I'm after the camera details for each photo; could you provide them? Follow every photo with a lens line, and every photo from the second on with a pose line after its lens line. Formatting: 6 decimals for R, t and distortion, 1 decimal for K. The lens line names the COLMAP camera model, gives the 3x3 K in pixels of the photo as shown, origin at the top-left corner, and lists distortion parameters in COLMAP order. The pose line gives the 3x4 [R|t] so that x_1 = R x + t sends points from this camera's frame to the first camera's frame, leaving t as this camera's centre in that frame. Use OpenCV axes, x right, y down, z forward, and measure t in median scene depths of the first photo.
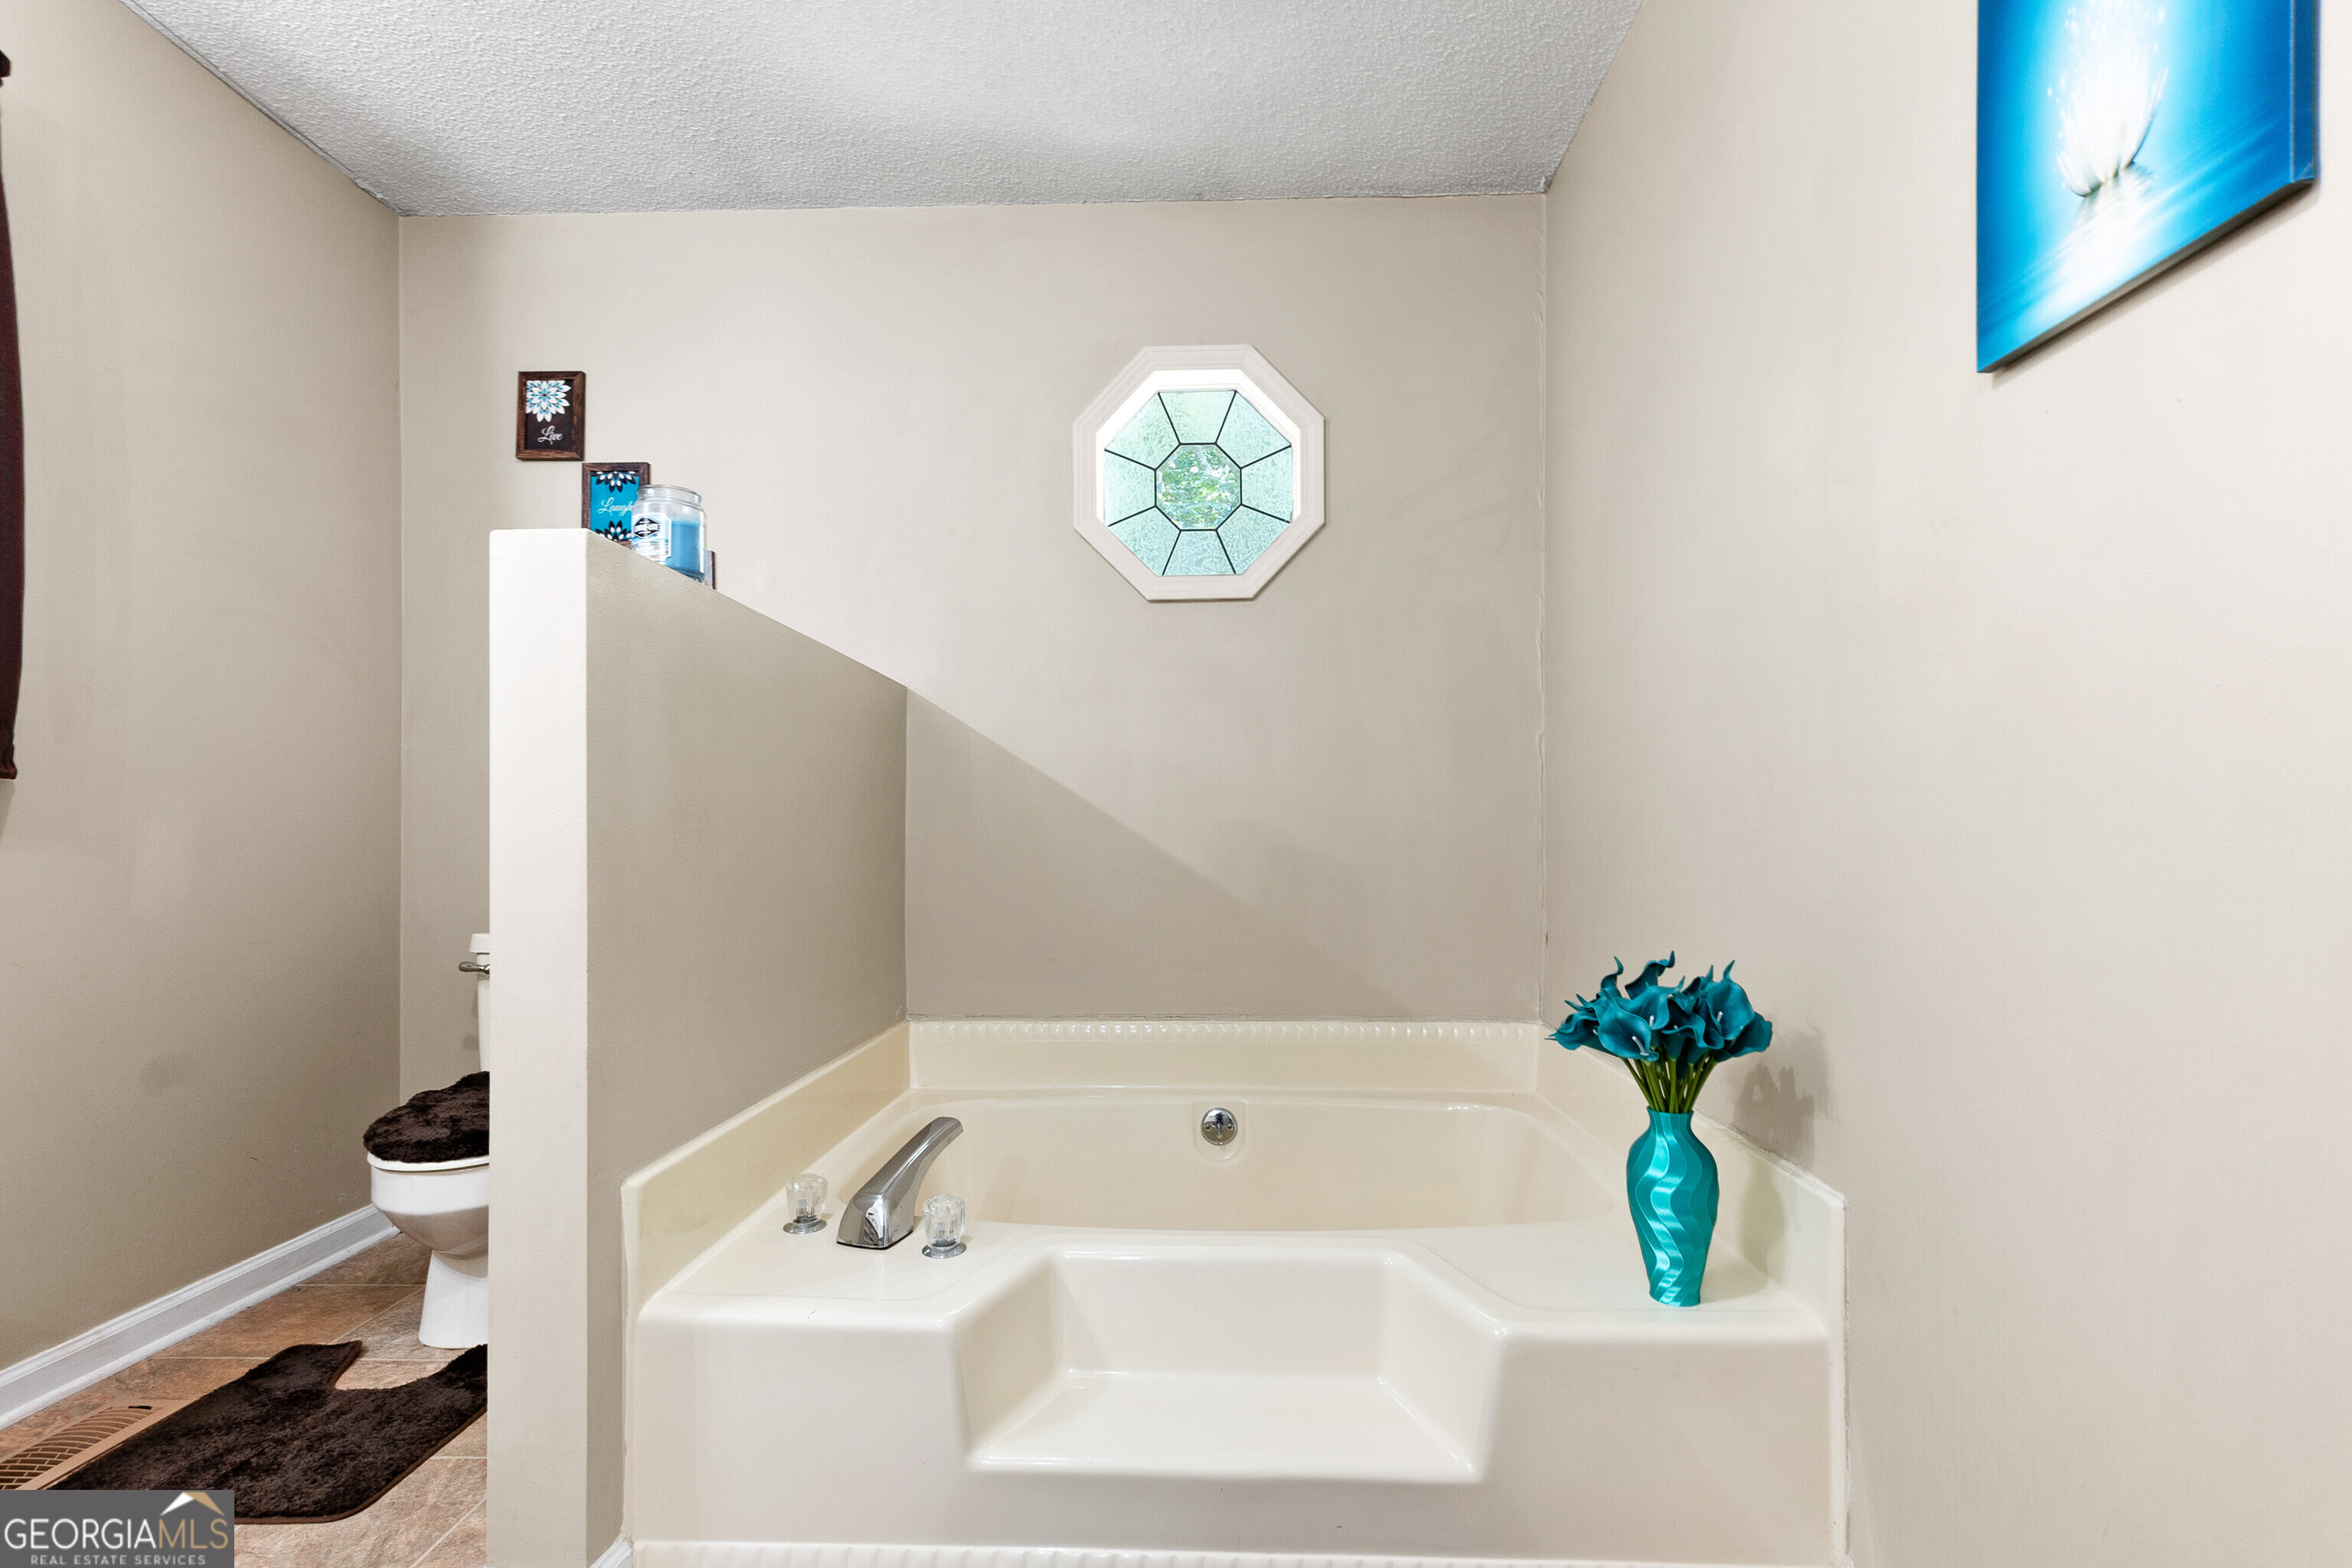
lens RADIAL K [[1070.1, 0, 1211.4], [0, 1070.1, 810.7], [0, 0, 1]] dist [0.003352, -0.000635]
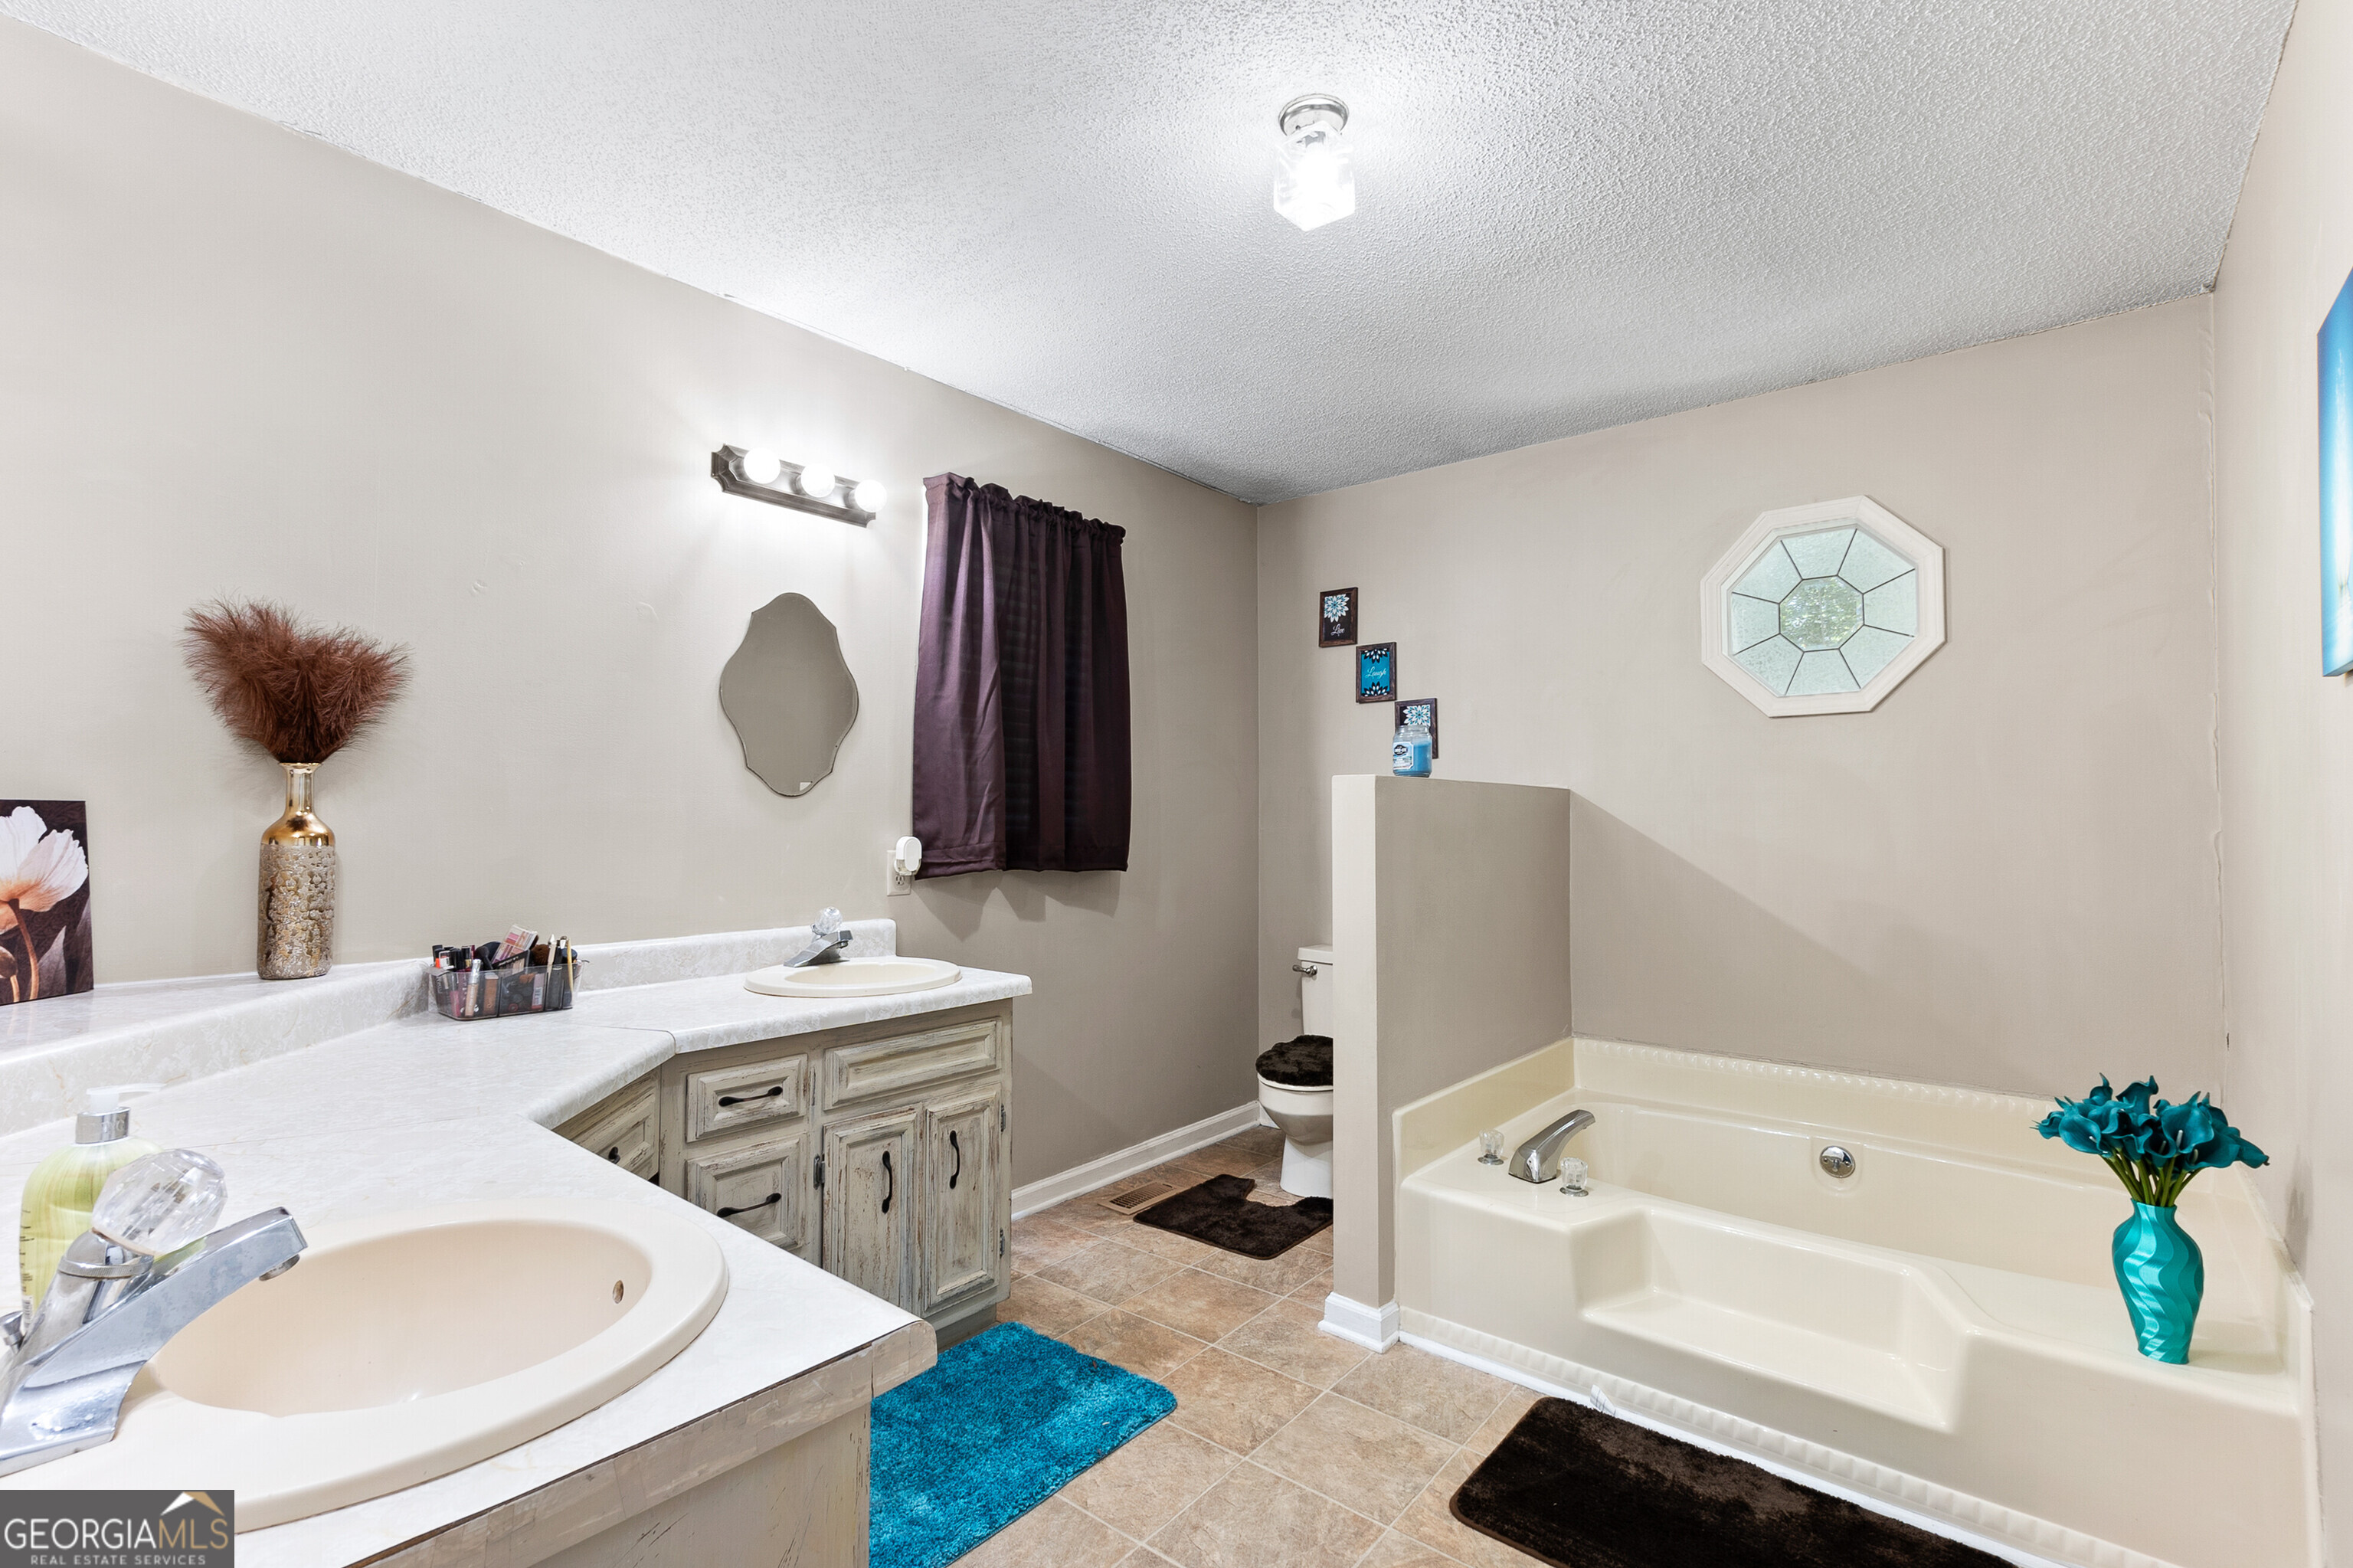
lens RADIAL K [[1070.6, 0, 1178.8], [0, 1070.6, 797.0], [0, 0, 1]] dist [0.003352, -0.000635]
pose [[0.782327, -0.006872, -0.622830, 0.232939], [0.005596, 0.999976, -0.004004, -0.140861], [0.622843, -0.000353, 0.782347, -0.496347]]
